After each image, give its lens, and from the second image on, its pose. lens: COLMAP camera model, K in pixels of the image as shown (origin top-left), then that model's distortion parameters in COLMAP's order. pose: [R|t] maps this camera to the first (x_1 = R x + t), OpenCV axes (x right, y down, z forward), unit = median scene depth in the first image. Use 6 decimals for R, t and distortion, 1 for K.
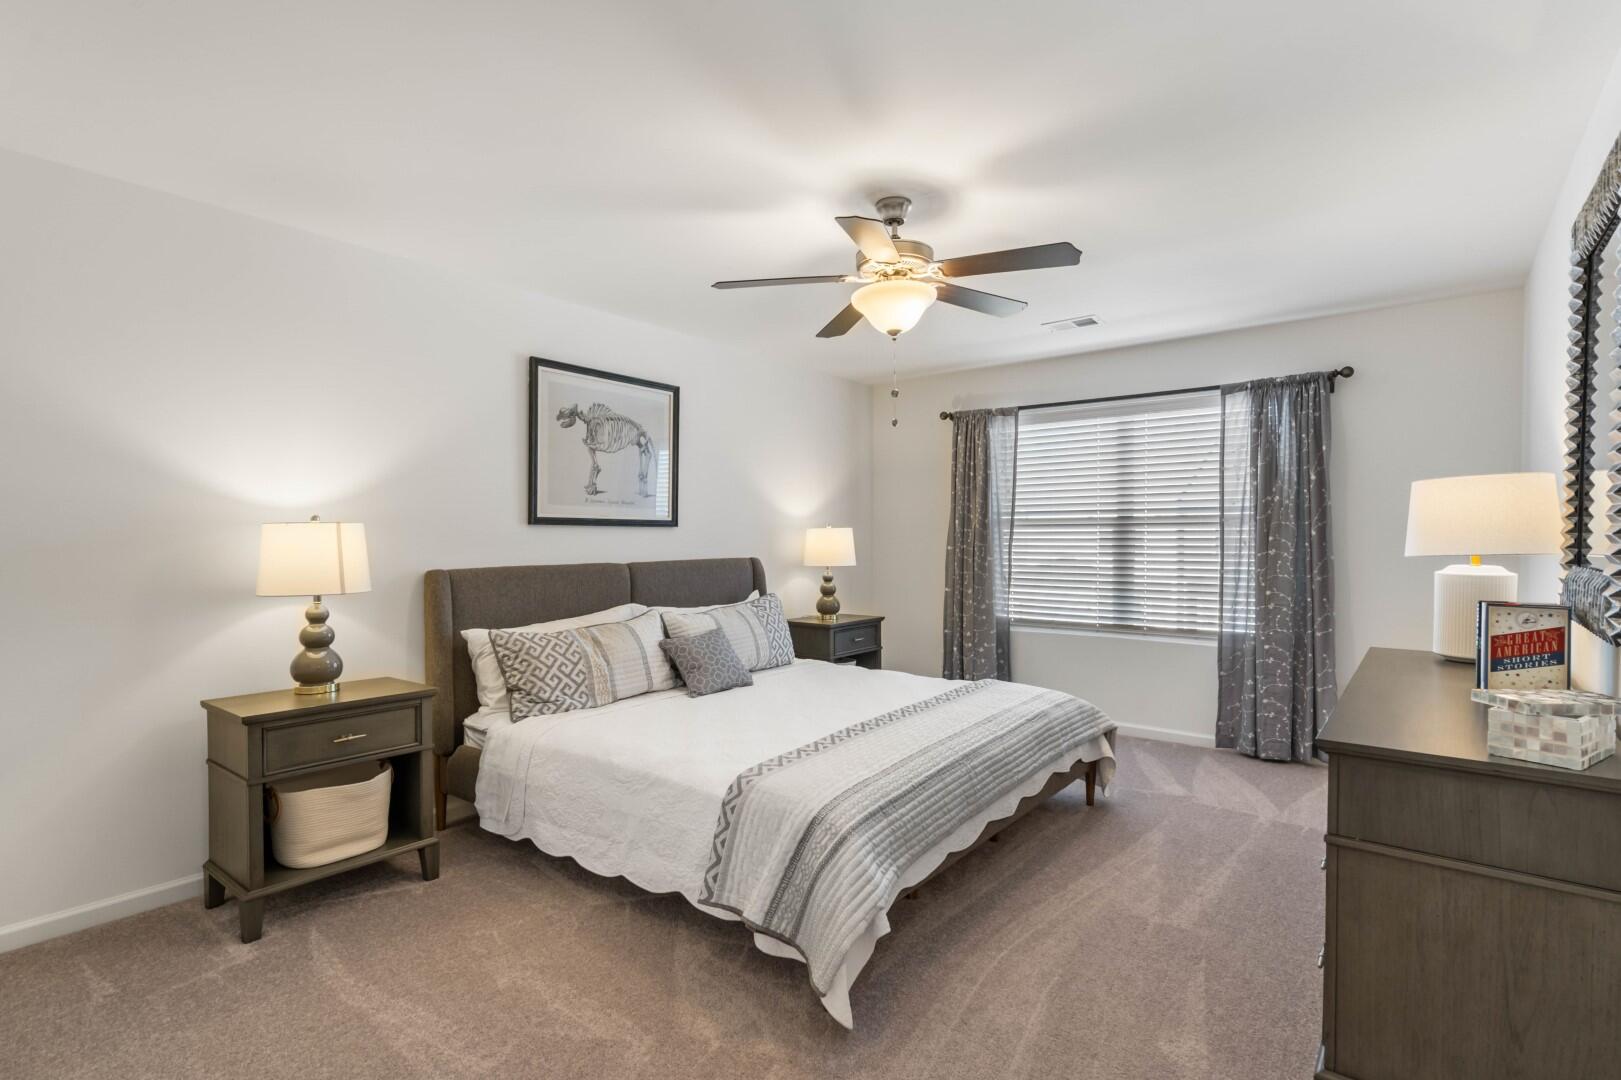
lens RADIAL K [[775.5, 0, 814.2], [0, 775.5, 546.1], [0, 0, 1]] dist [0.003720, 0.000102]
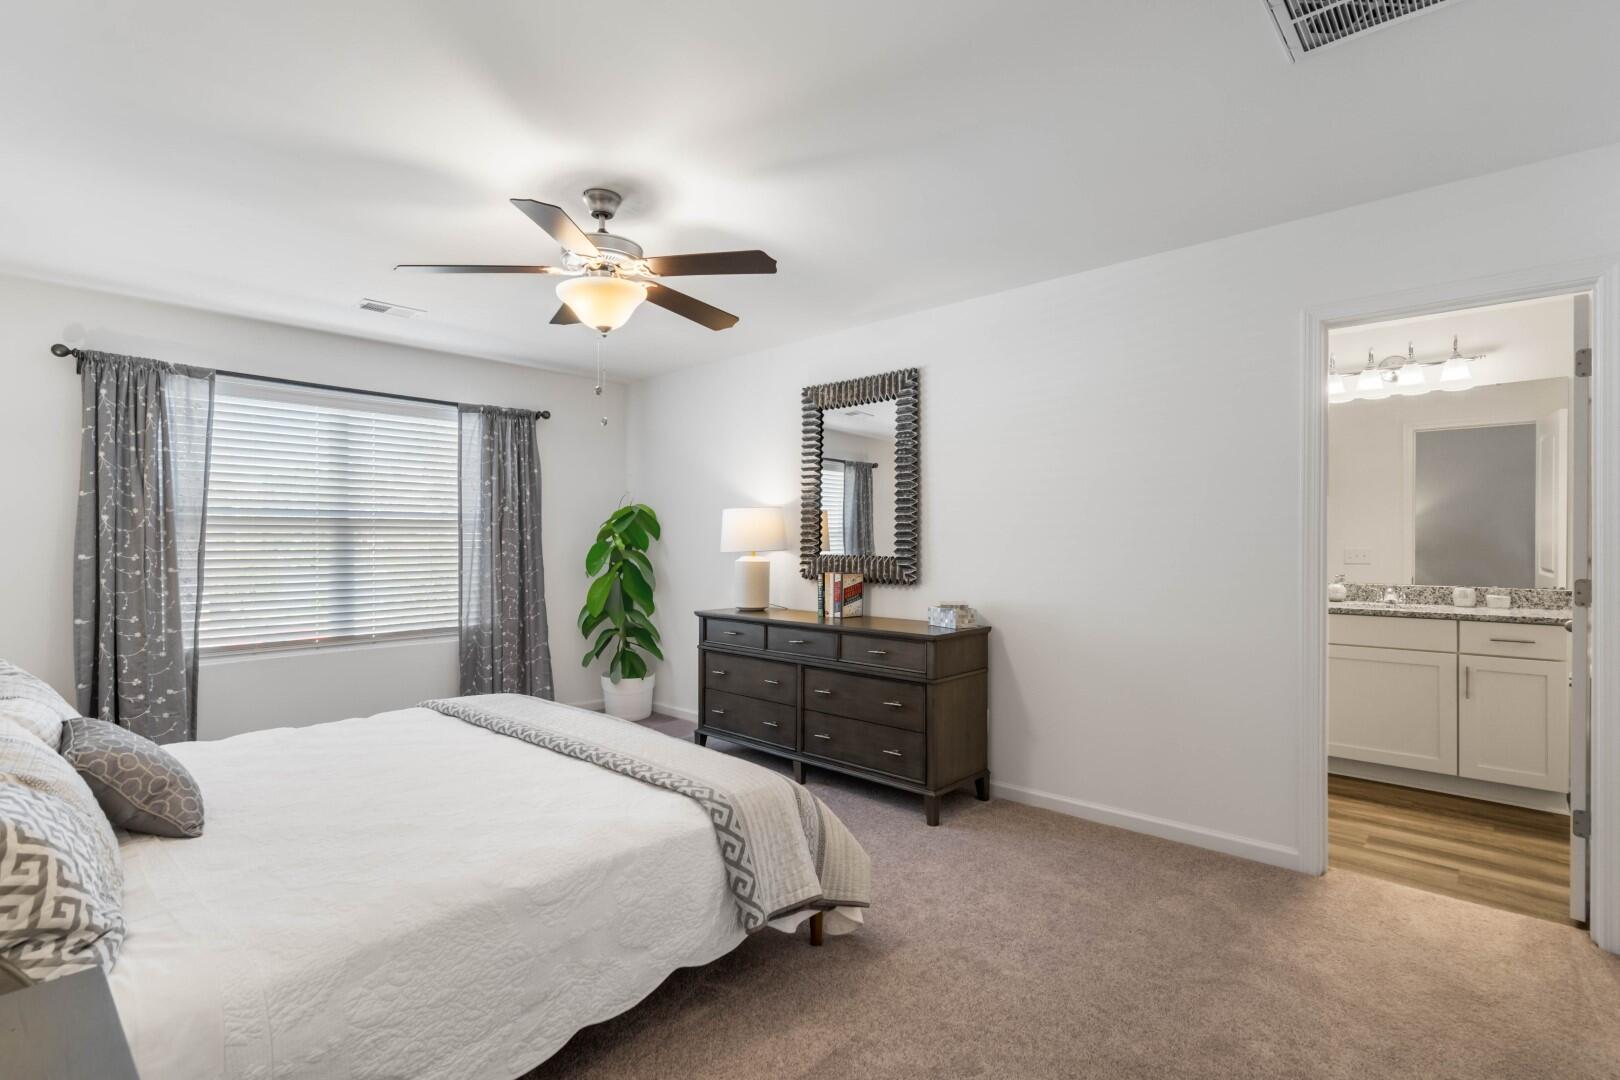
lens RADIAL K [[771.2, 0, 810.0], [0, 771.2, 540.0], [0, 0, 1]] dist [-0.000069, 0.000204]
pose [[0.072221, 0.003668, 0.997382, -0.523637], [0.011426, 0.999925, -0.004505, -0.002342], [-0.997323, 0.011721, 0.072174, 0.421723]]
